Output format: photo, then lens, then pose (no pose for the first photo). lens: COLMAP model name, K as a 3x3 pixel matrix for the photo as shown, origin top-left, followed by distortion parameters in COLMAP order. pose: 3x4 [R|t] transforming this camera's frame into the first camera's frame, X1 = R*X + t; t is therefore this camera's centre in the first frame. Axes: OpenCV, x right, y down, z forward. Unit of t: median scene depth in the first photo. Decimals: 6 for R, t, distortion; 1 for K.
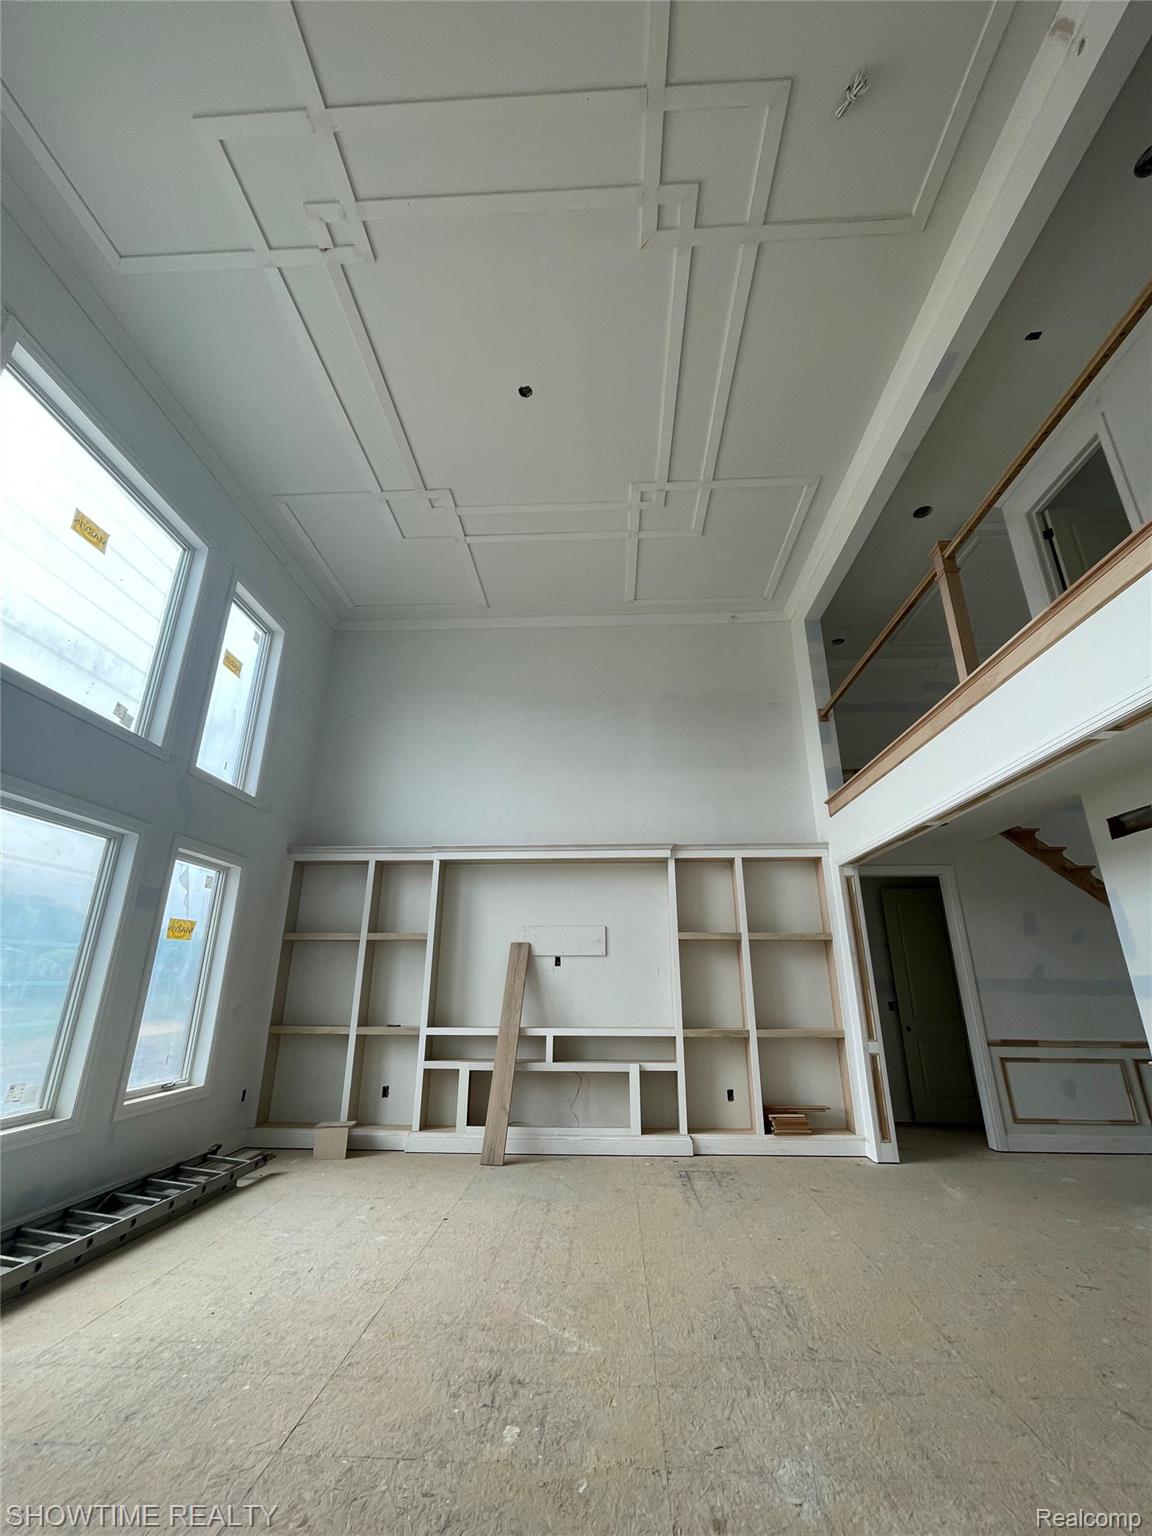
lens RADIAL K [[619.8, 0, 581.4], [0, 619.8, 769.5], [0, 0, 1]] dist [-0.001926, -0.000367]
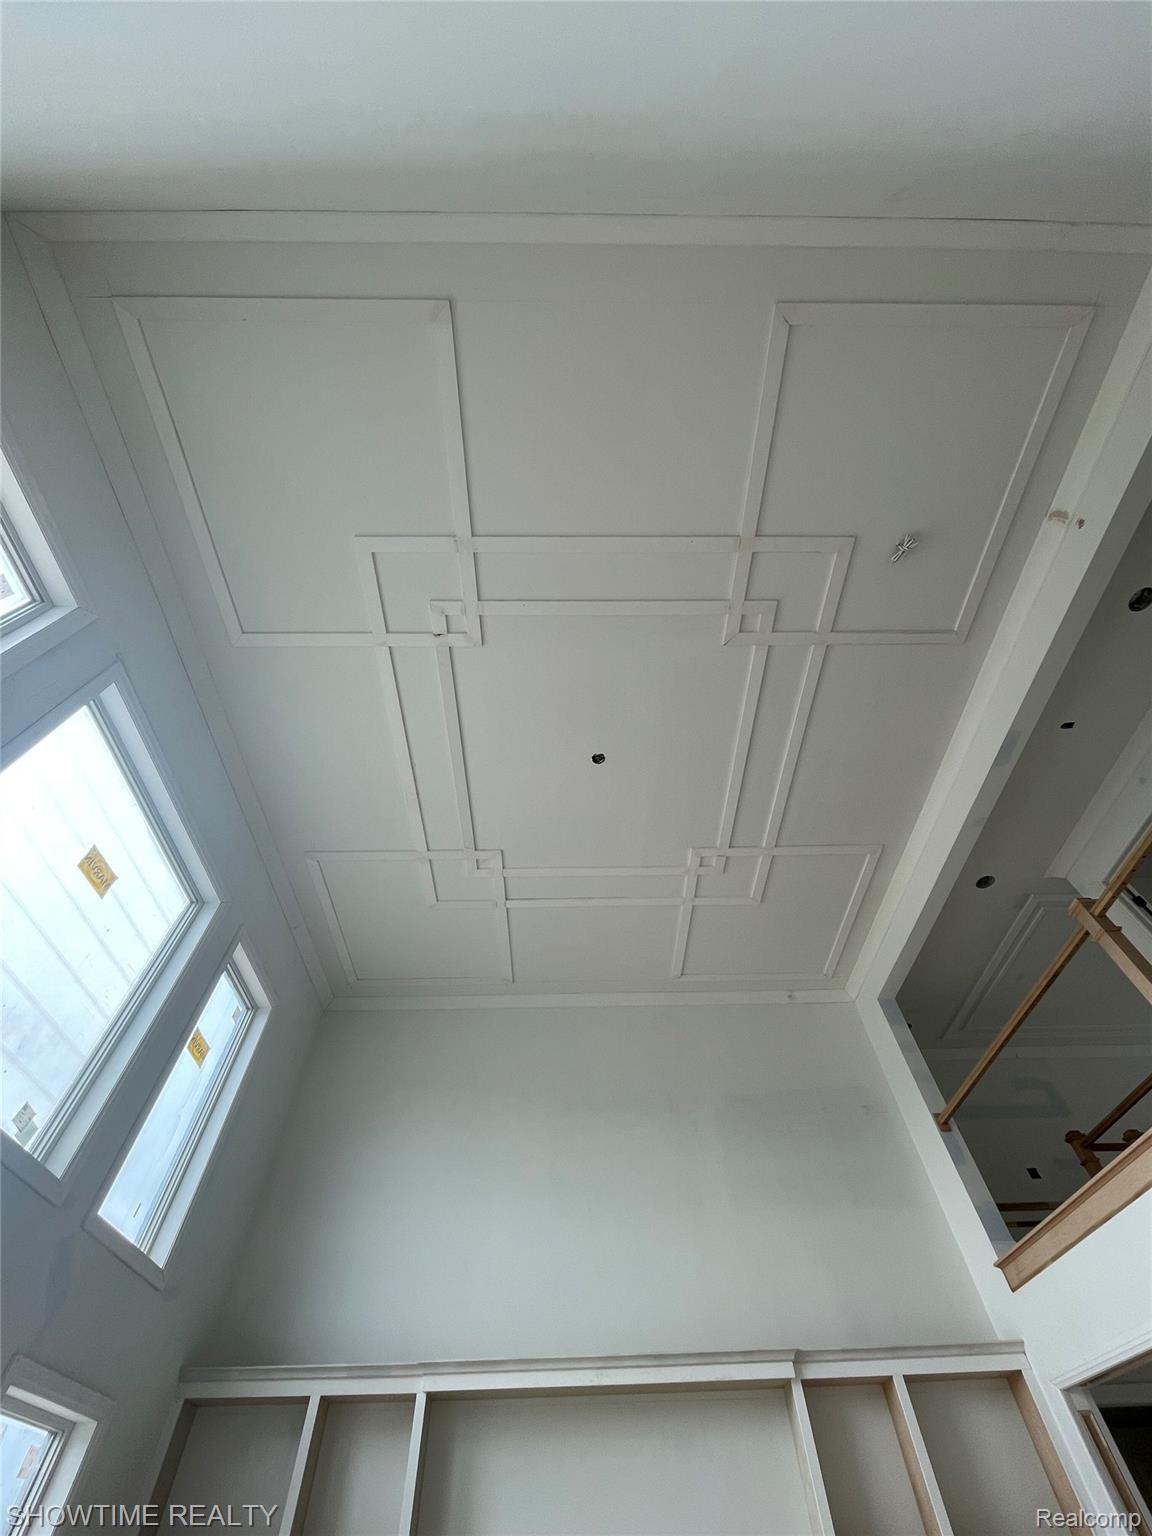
lens RADIAL K [[615.8, 0, 578.9], [0, 615.8, 768.9], [0, 0, 1]] dist [-0.008491, 0.000112]
pose [[0.998253, 0.027657, 0.052206, -0.142468], [0.007467, 0.817512, -0.575862, -0.012540], [-0.058605, 0.575246, 0.815878, 0.154108]]
